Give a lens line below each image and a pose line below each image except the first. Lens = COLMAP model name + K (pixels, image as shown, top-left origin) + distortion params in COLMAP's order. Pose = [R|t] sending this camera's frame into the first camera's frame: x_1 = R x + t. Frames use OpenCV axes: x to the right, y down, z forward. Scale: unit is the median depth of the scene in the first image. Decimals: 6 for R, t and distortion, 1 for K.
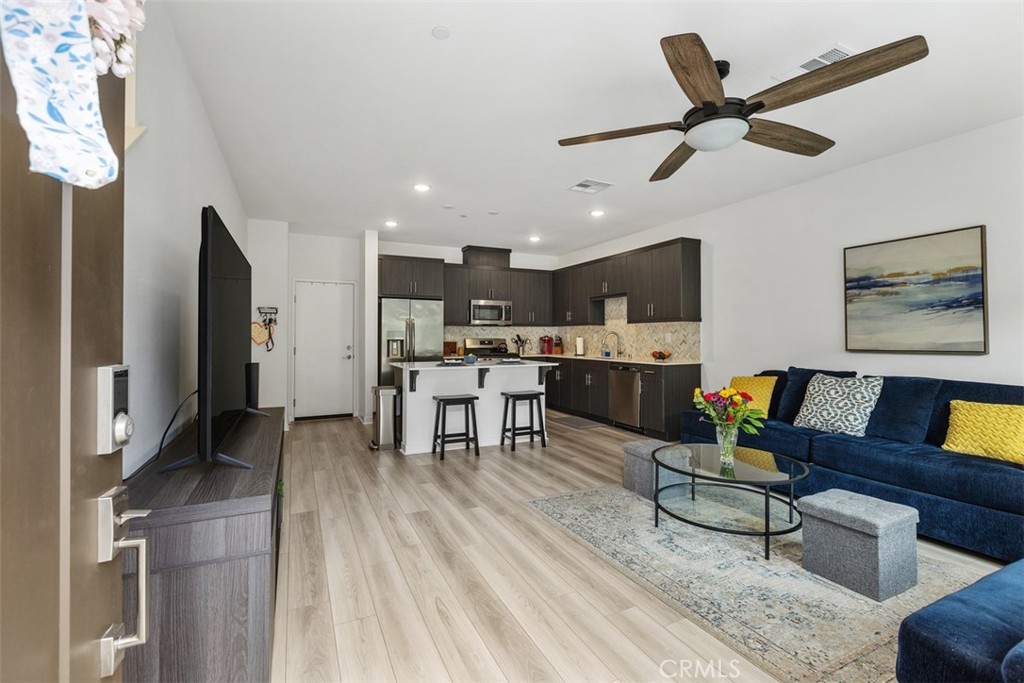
lens RADIAL K [[456.1, 0, 511.7], [0, 456.1, 332.4], [0, 0, 1]] dist [0.000460, 0.000052]
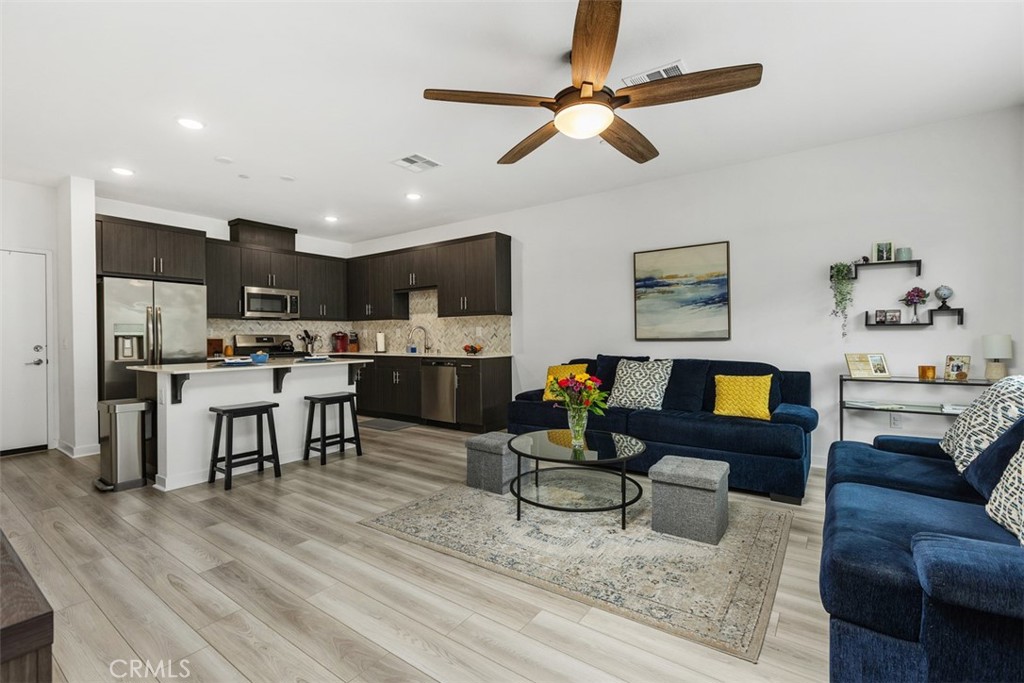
lens RADIAL K [[455.8, 0, 514.5], [0, 455.8, 340.3], [0, 0, 1]] dist [0.000838, 0.000292]
pose [[0.875923, -0.010628, 0.482334, -0.116213], [0.002731, 0.999851, 0.017073, 0.021390], [-0.482443, -0.013637, 0.875821, 0.122418]]
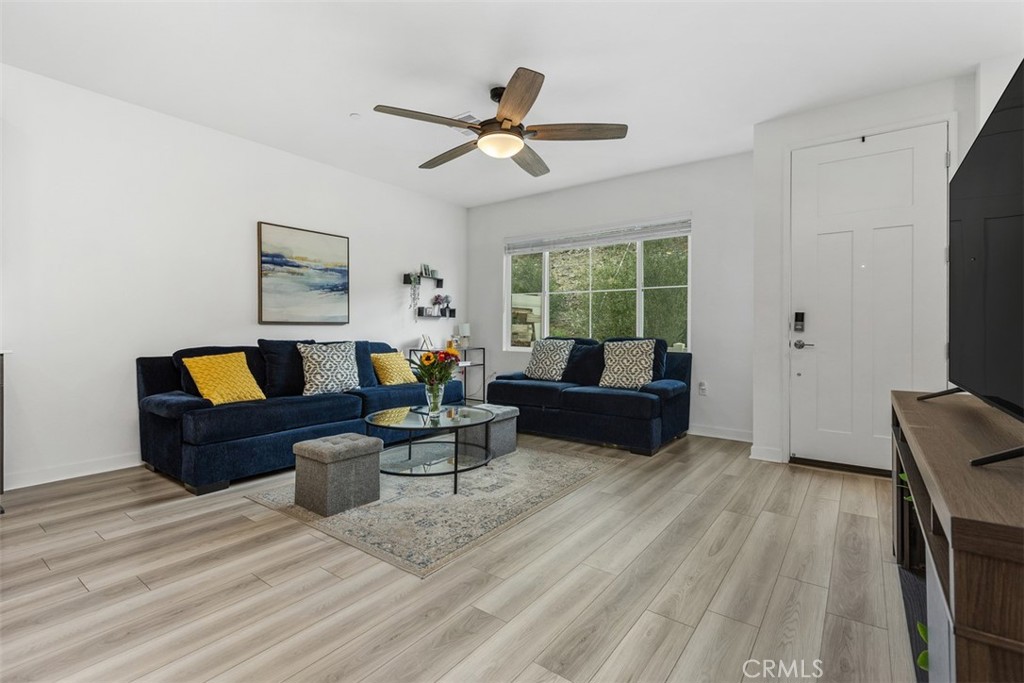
lens RADIAL K [[468.7, 0, 512.6], [0, 468.7, 332.9], [0, 0, 1]] dist [0.000410, 0.000057]
pose [[-0.466703, -0.004393, 0.884403, -0.479196], [-0.011496, 0.999933, -0.001100, 0.060302], [-0.884340, -0.010680, -0.466722, 1.037242]]
